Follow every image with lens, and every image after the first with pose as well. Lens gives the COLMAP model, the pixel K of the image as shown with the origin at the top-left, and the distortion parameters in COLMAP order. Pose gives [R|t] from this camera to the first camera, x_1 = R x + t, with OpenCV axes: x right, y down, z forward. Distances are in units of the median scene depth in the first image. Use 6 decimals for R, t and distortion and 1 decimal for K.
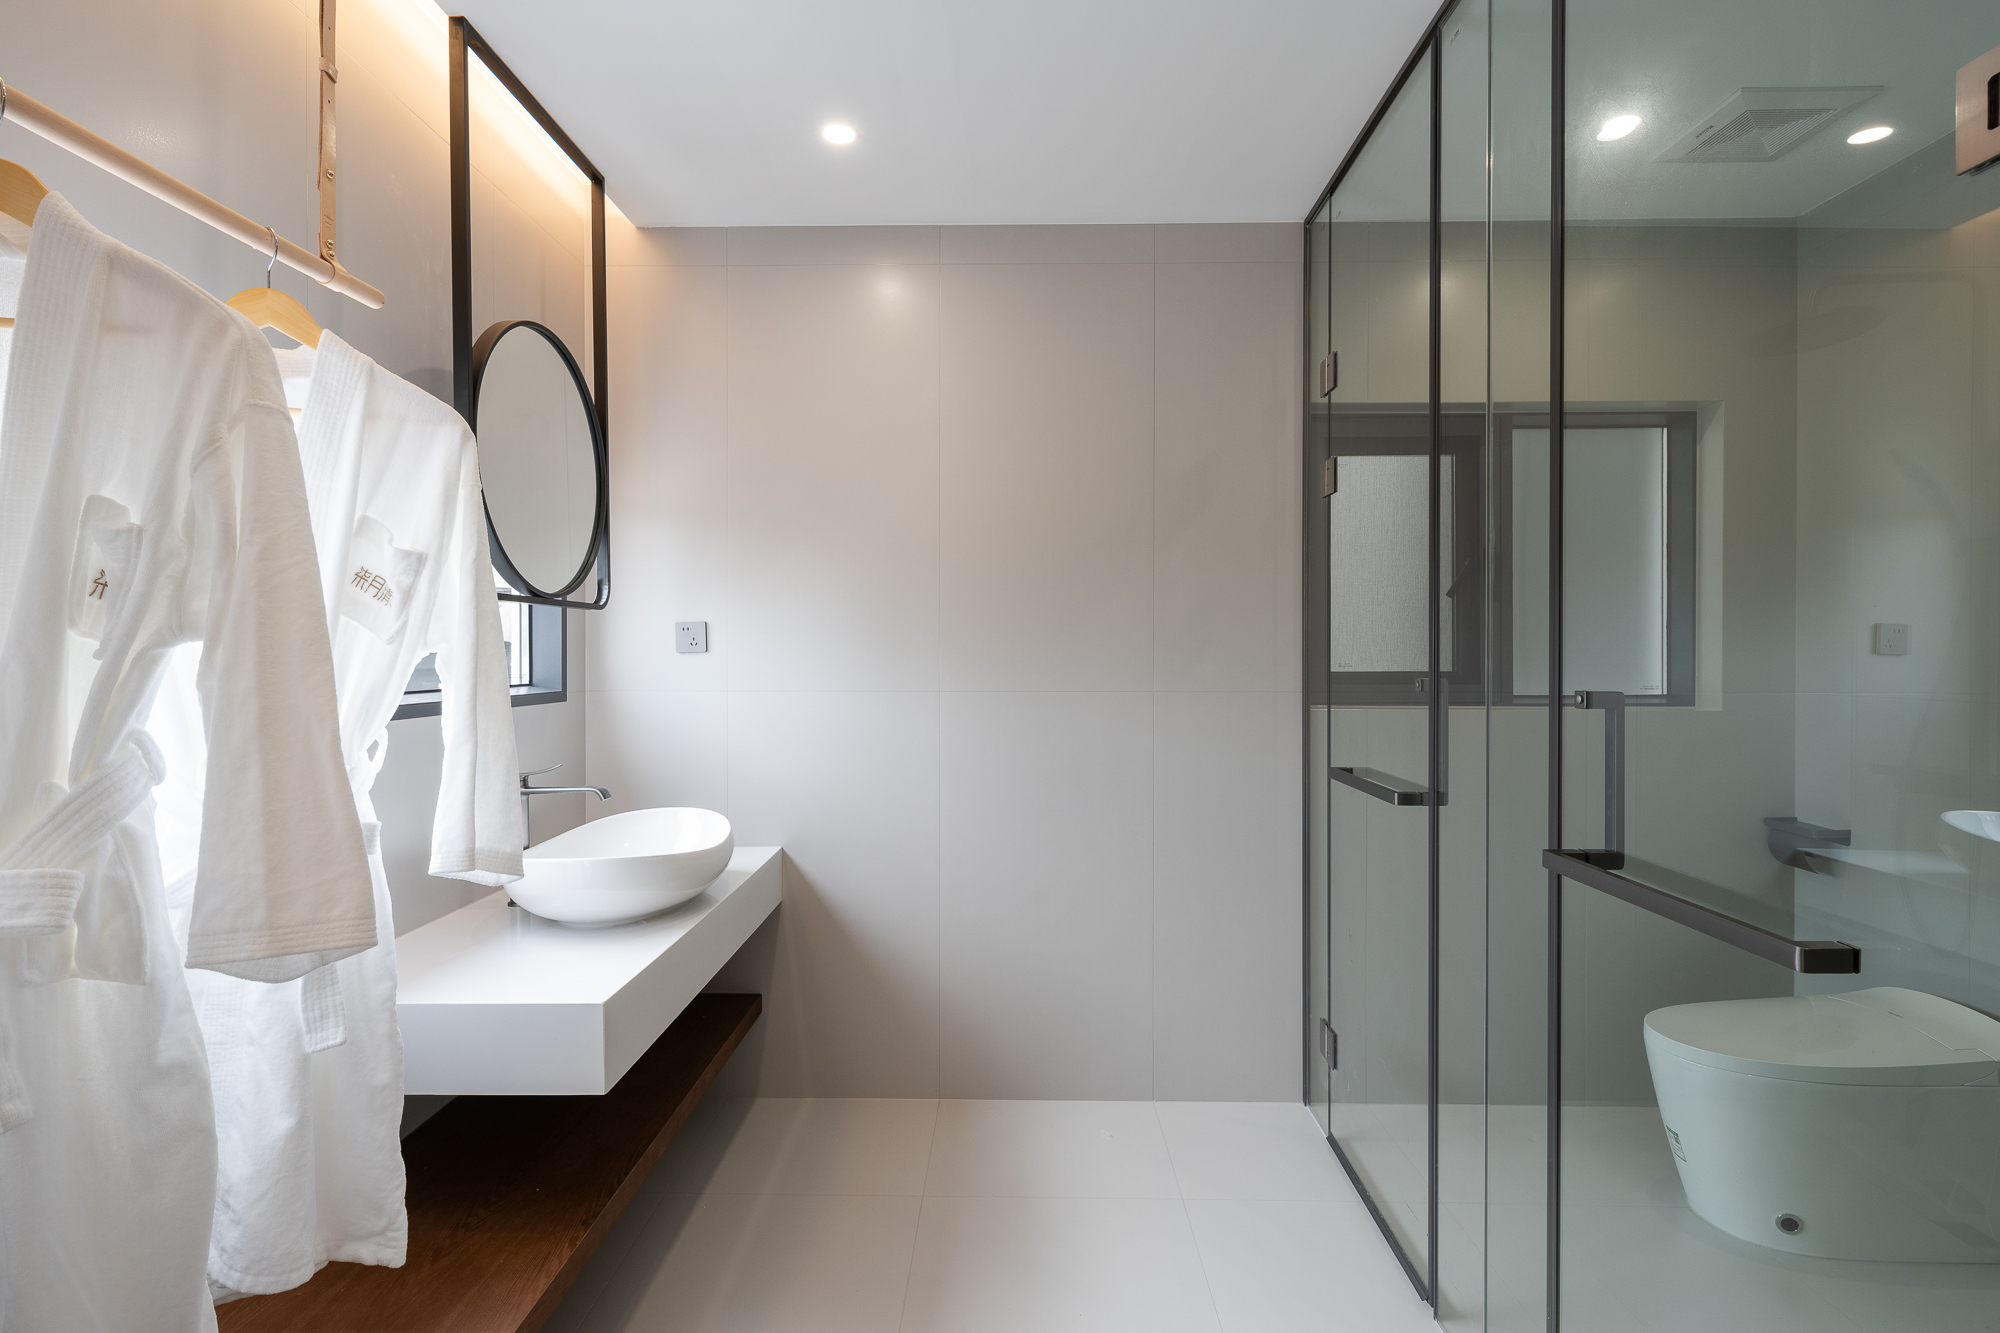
lens RADIAL K [[978.0, 0, 1002.2], [0, 978.0, 655.2], [0, 0, 1]] dist [0.001106, 0.000007]
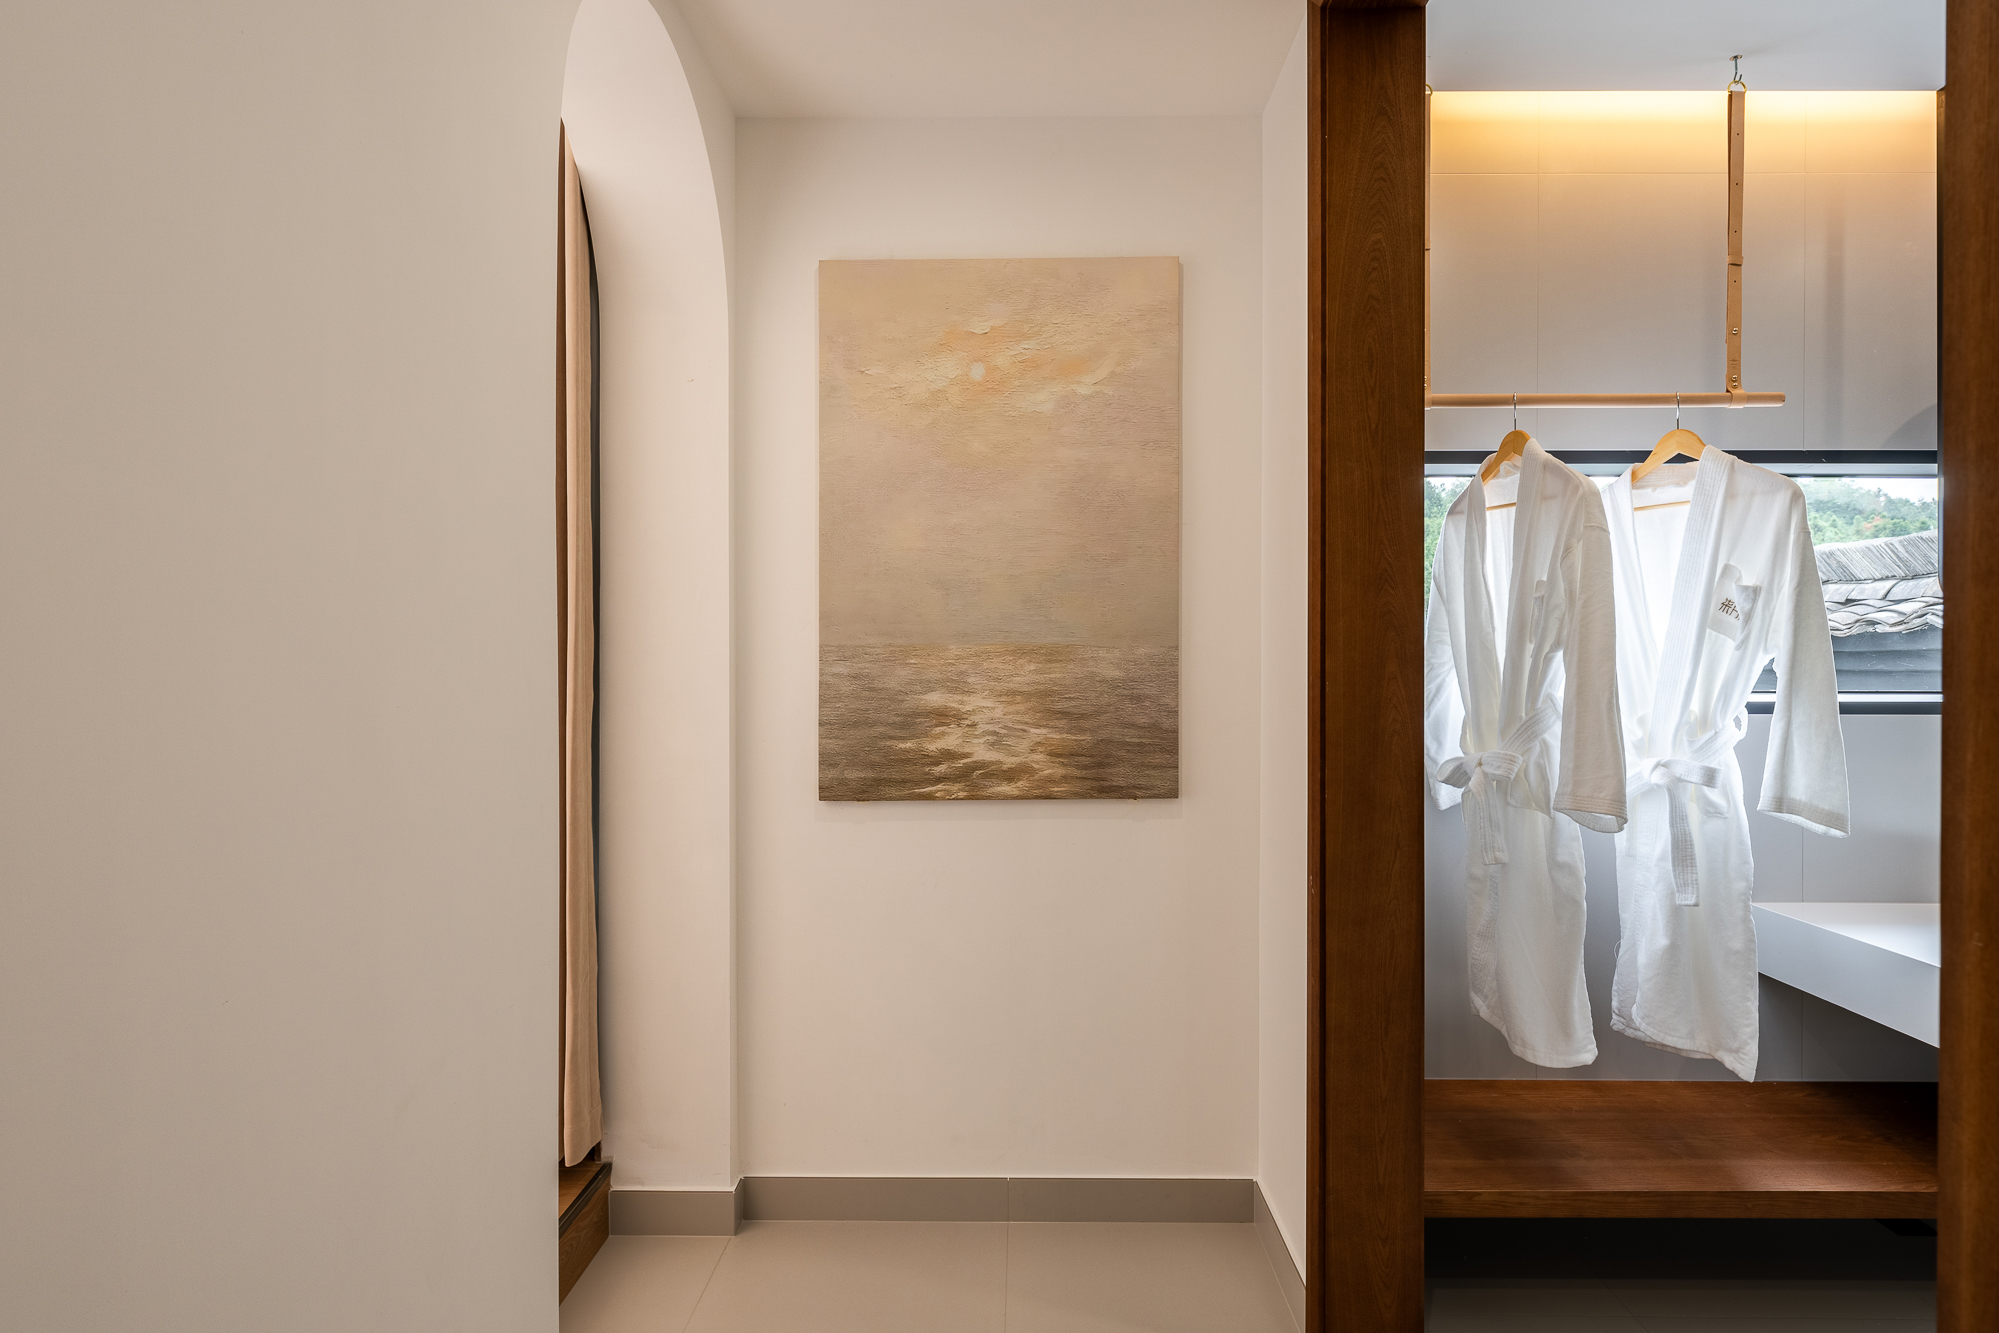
lens RADIAL K [[1038.2, 0, 1000.9], [0, 1038.2, 661.7], [0, 0, 1]] dist [-0.001322, -0.000584]
pose [[-0.005001, 0.008324, -0.999953, 1.025859], [-0.005165, 0.999952, 0.008350, -0.001383], [0.999974, 0.005206, -0.004958, -0.108905]]
